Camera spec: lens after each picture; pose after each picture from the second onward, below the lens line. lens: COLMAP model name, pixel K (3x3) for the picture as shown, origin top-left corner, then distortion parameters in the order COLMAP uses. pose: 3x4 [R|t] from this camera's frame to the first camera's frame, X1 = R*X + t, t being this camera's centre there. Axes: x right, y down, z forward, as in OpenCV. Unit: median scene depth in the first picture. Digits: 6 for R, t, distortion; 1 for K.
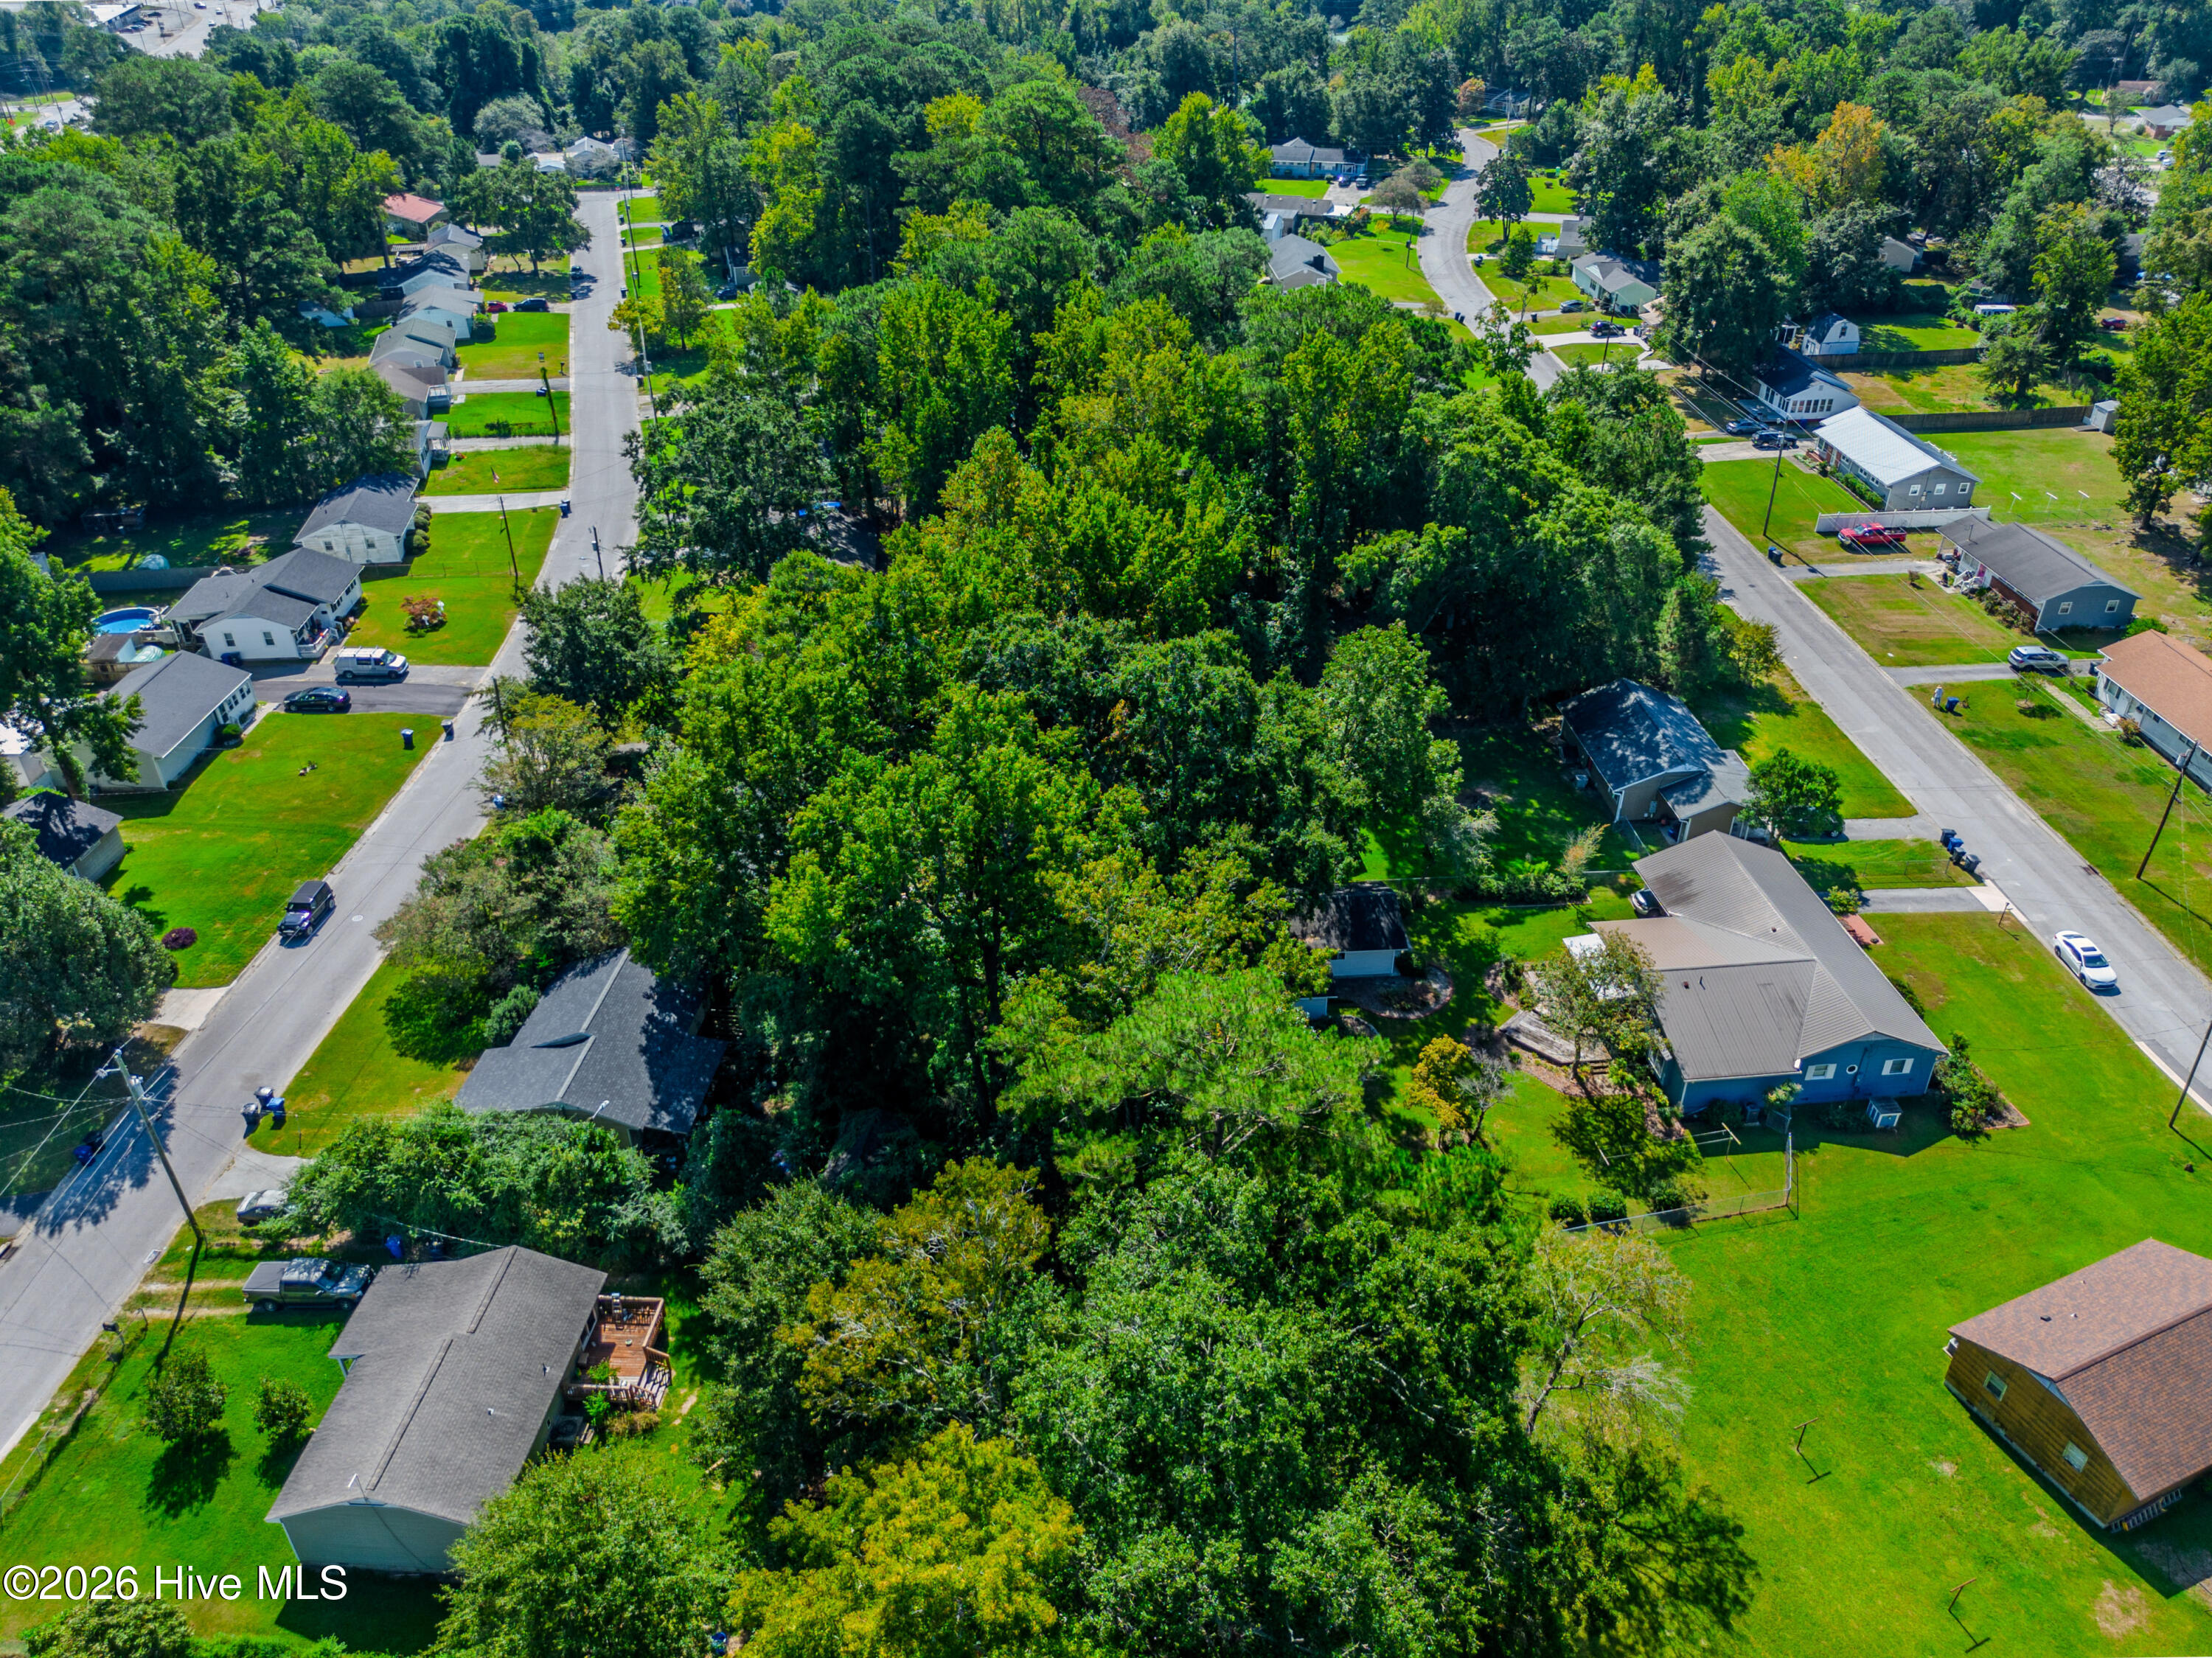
lens RADIAL K [[1599.7, 0, 1117.7], [0, 1599.7, 828.0], [0, 0, 1]] dist [0.063609, -0.051340]
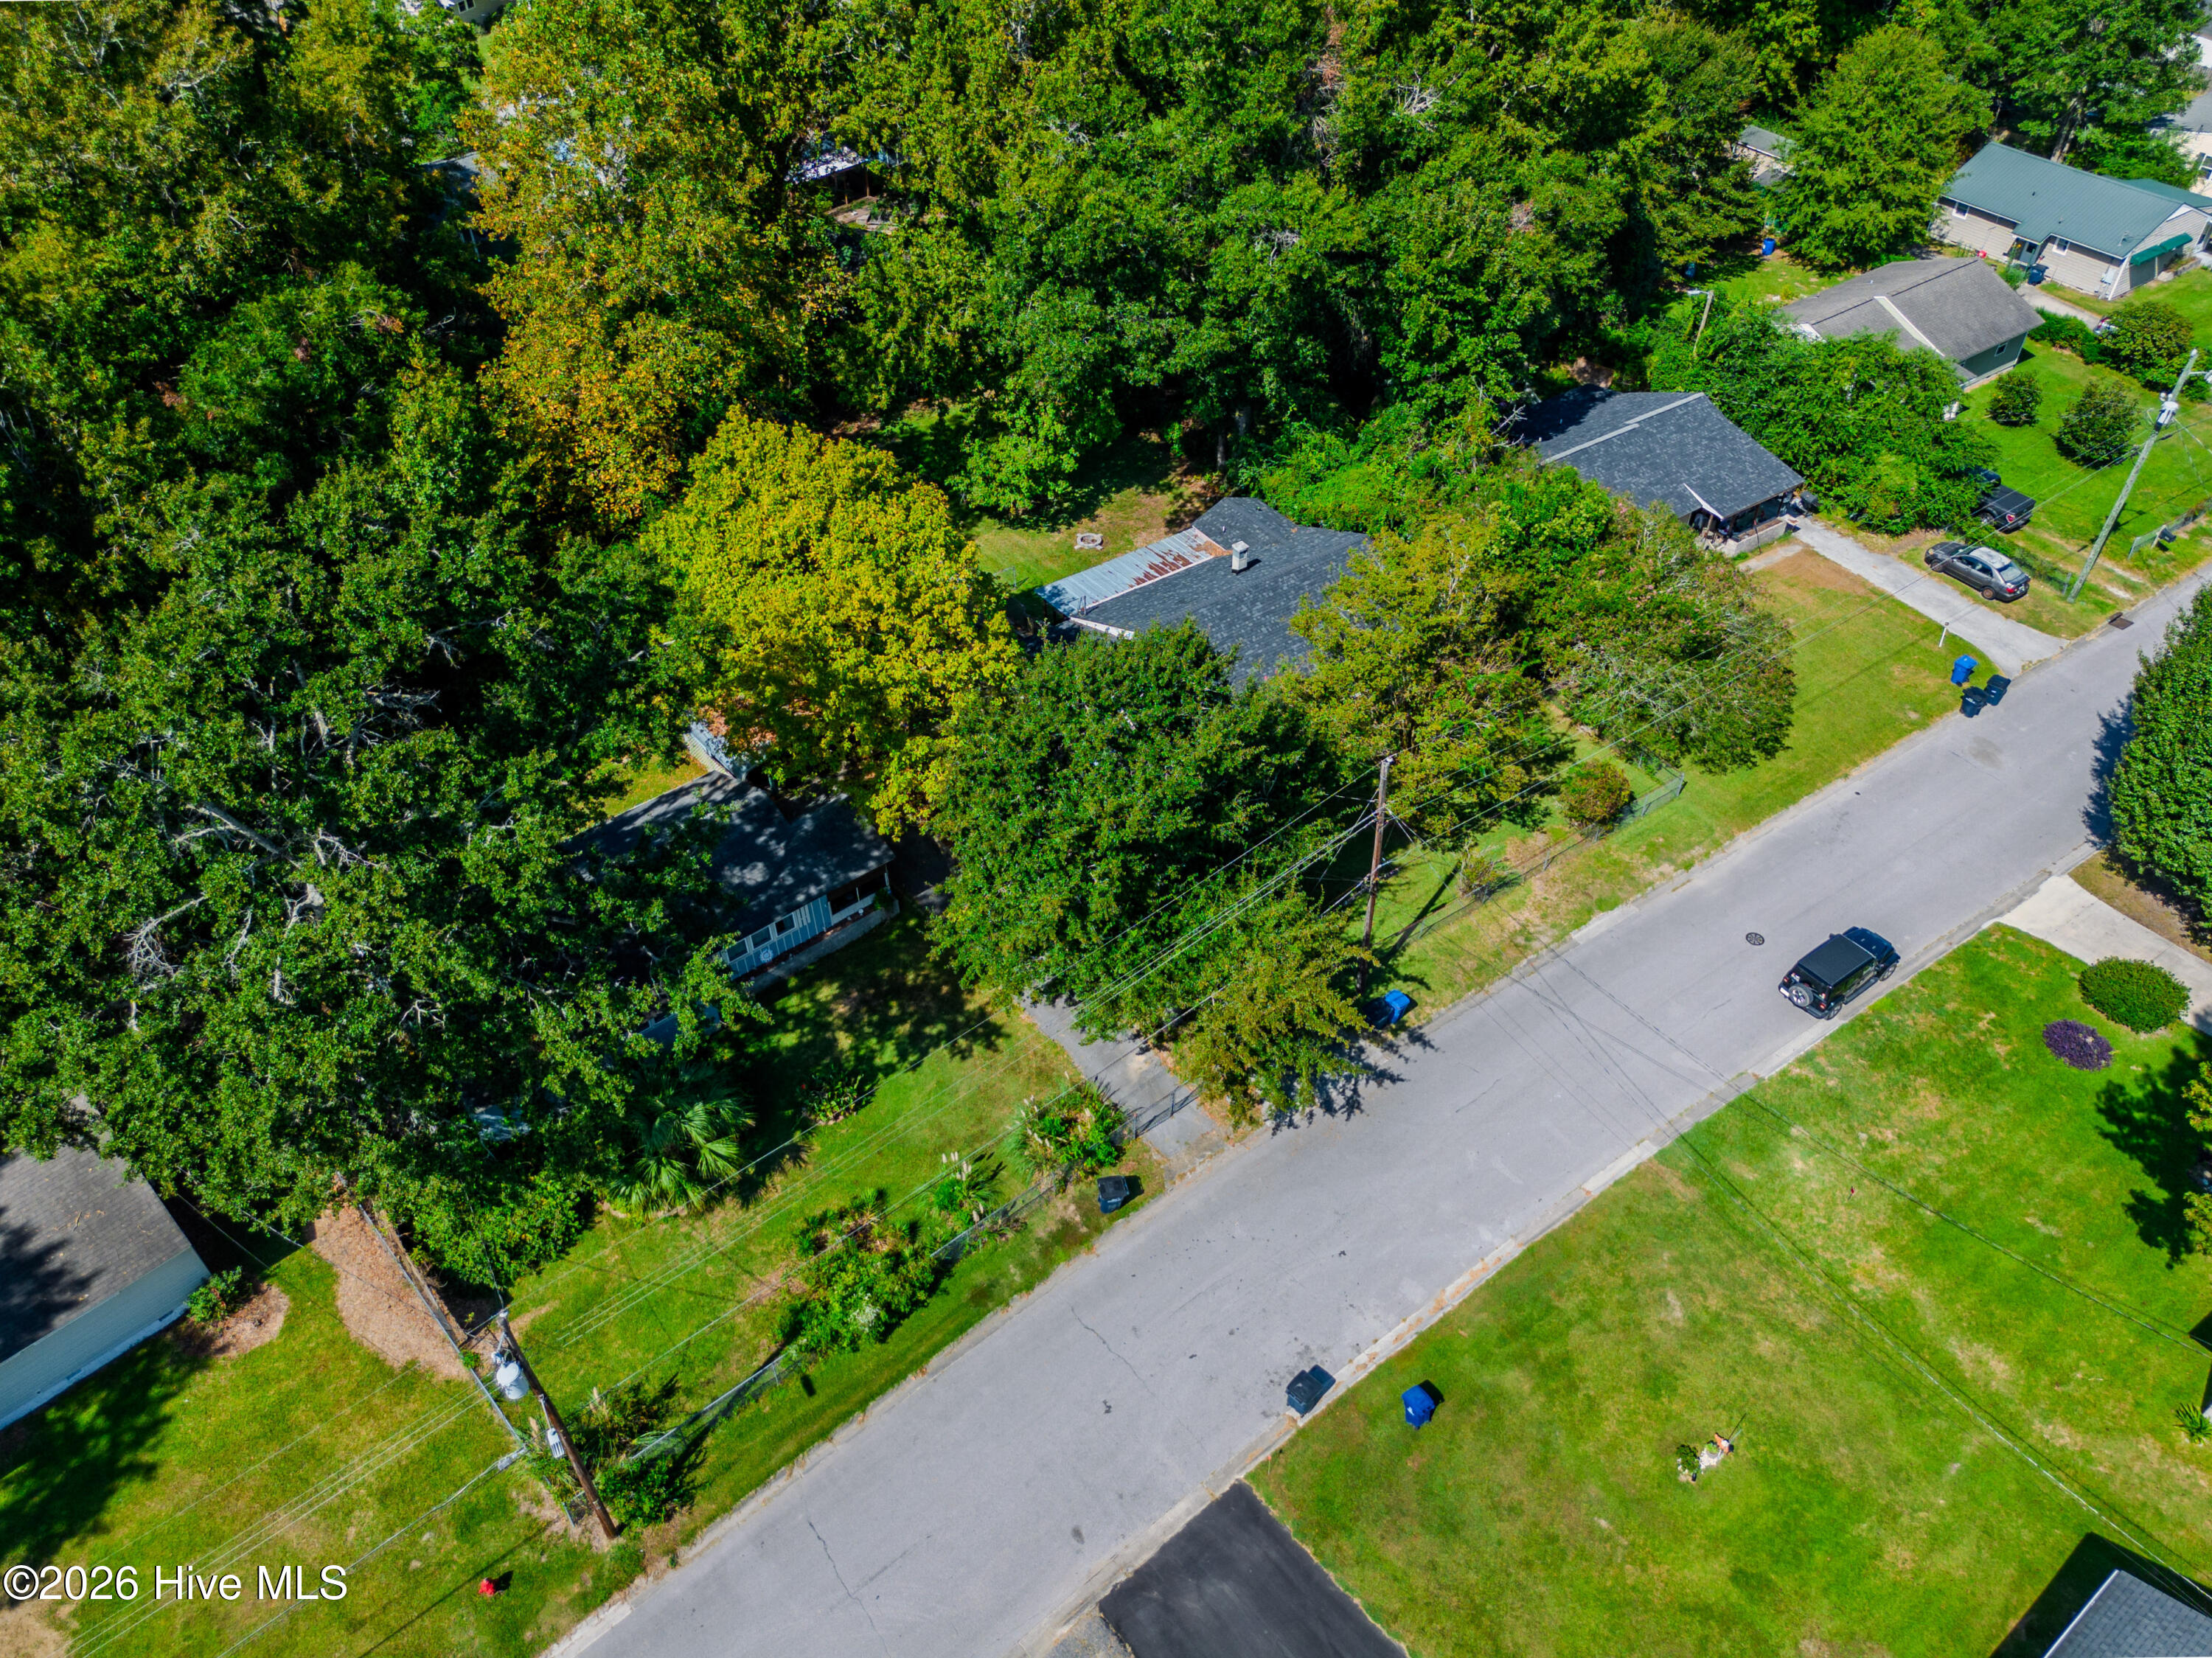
lens RADIAL K [[1599.7, 0, 1106.0], [0, 1599.7, 837.7], [0, 0, 1]] dist [0.063609, -0.051340]
pose [[-0.626968, -0.518670, 0.581285, -0.633601], [0.424758, 0.397899, 0.813177, -0.492430], [-0.653063, 0.756742, -0.029160, 1.138122]]
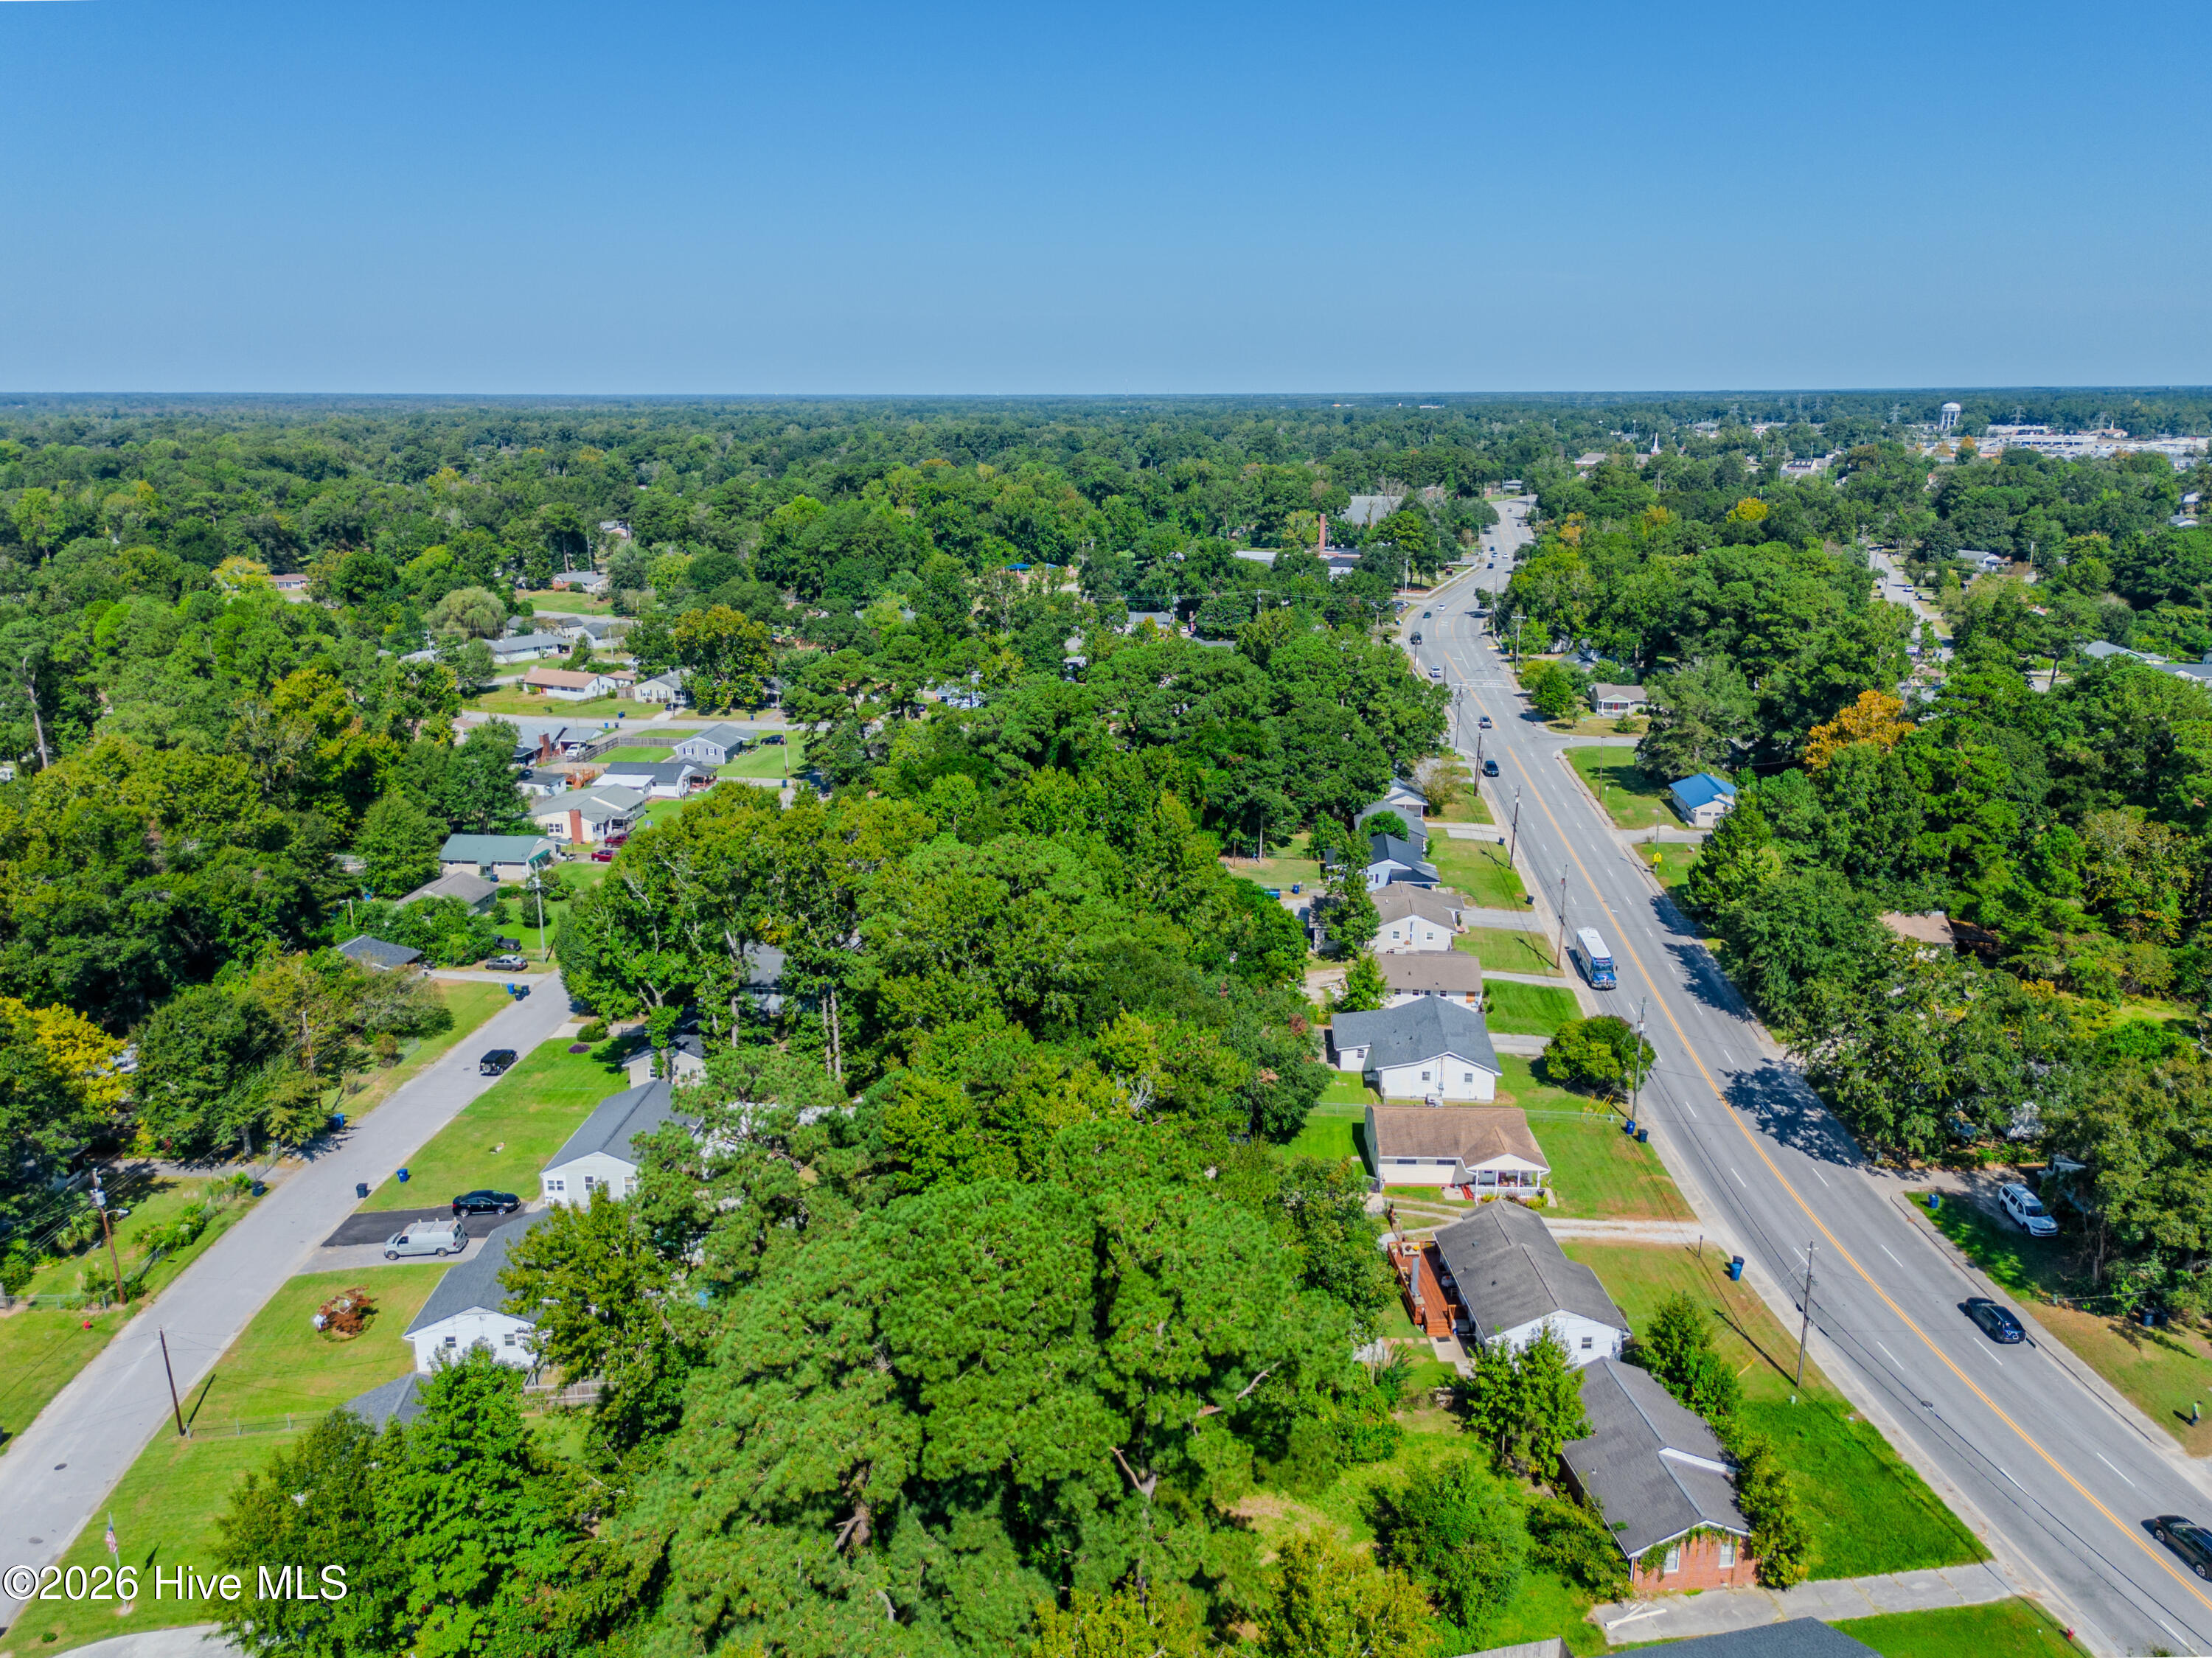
lens RADIAL K [[1599.7, 0, 1113.2], [0, 1599.7, 844.7], [0, 0, 1]] dist [0.063609, -0.051340]
pose [[-0.998910, 0.001844, 0.046638, -1.118072], [0.035943, 0.667823, 0.743451, -1.130759], [-0.029775, 0.744318, -0.667162, 1.802565]]
